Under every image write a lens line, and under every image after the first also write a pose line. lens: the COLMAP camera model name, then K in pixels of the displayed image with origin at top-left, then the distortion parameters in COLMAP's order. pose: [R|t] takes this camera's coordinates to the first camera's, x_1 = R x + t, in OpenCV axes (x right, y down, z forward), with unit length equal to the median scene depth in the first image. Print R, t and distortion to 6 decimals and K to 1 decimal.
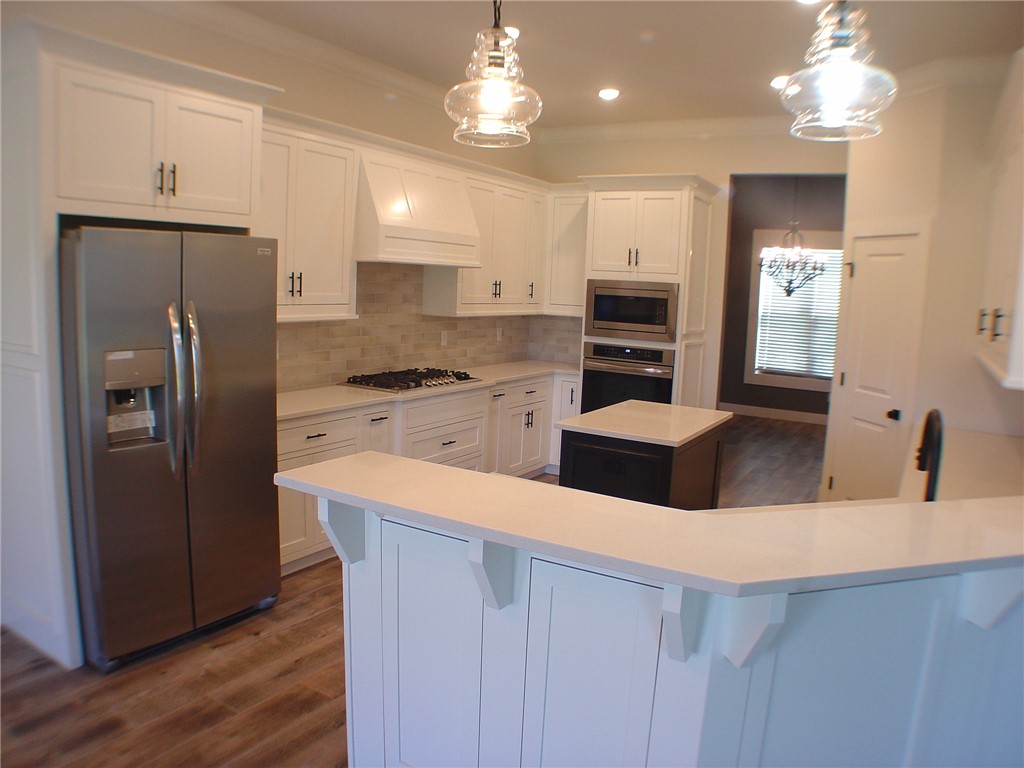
lens RADIAL K [[734.3, 0, 512.0], [0, 734.3, 384.0], [0, 0, 1]] dist [-0.228631, 0.122682]
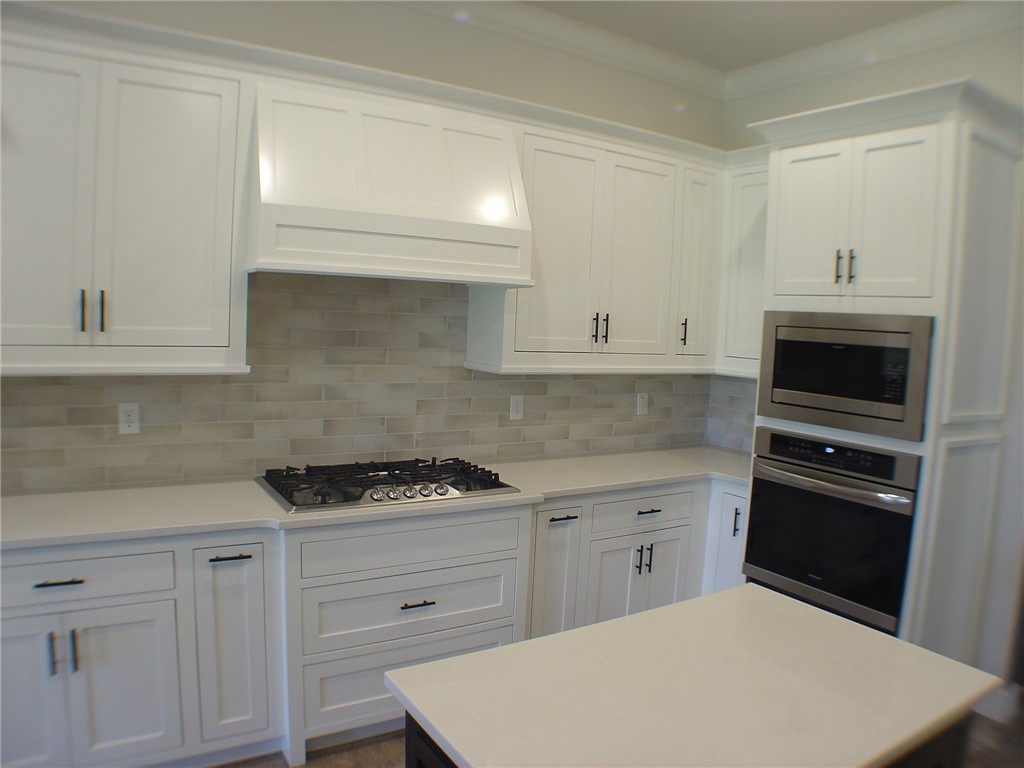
lens RADIAL K [[734.3, 0, 512.0], [0, 734.3, 384.0], [0, 0, 1]] dist [-0.228631, 0.122682]
pose [[0.895029, 0.037294, -0.444445, 0.178125], [-0.066758, 0.996474, -0.050824, -0.052428], [0.440983, 0.075159, 0.894363, 0.465507]]
